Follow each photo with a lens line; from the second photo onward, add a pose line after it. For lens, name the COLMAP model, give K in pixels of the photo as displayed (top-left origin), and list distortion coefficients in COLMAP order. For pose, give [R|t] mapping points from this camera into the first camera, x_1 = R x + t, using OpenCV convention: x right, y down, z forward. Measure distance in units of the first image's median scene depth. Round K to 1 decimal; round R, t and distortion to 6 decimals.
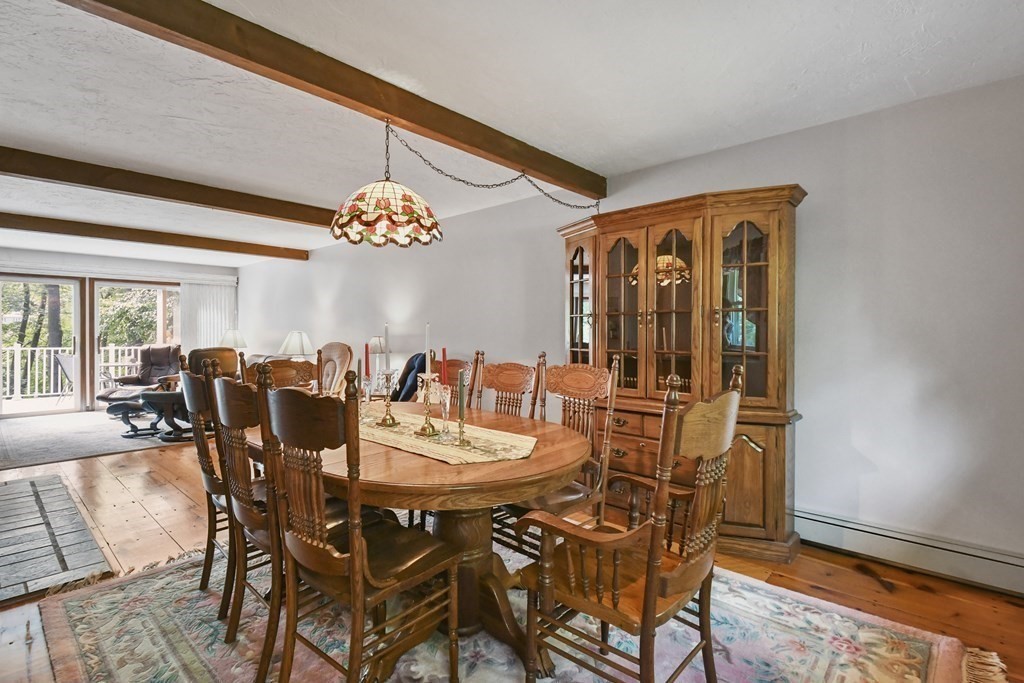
lens RADIAL K [[484.3, 0, 513.4], [0, 484.3, 335.2], [0, 0, 1]] dist [0.018942, -0.014521]
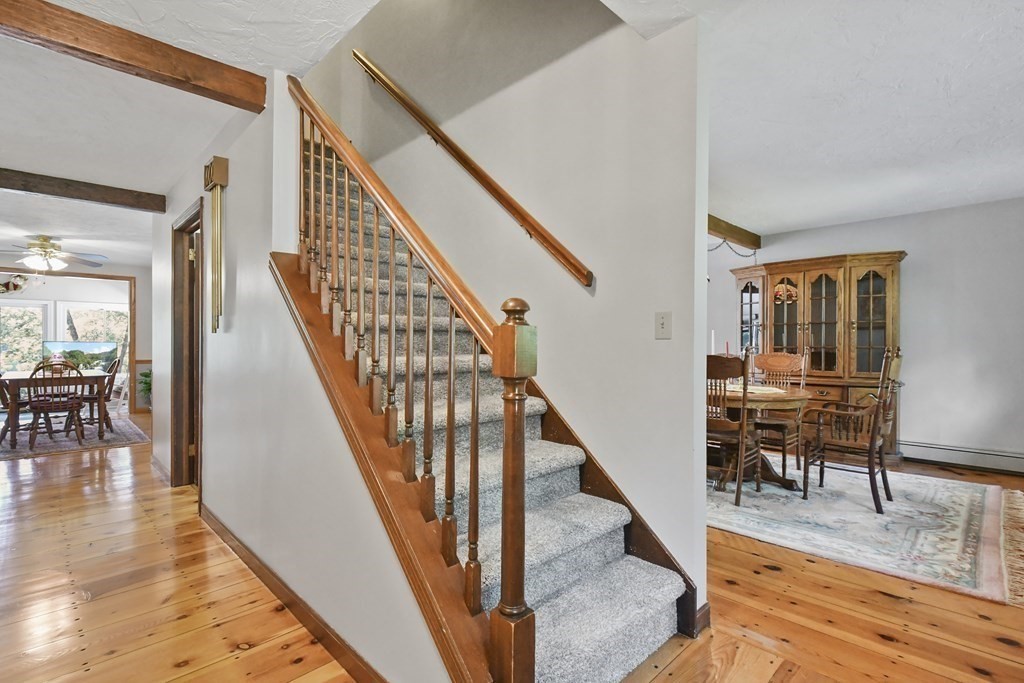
lens RADIAL K [[484.3, 0, 511.1], [0, 484.3, 342.2], [0, 0, 1]] dist [0.018942, -0.014521]
pose [[0.999262, -0.000648, -0.038419, -0.707334], [0.000224, 0.999939, -0.011016, 0.038331], [0.038424, 0.010999, 0.999201, -0.748167]]
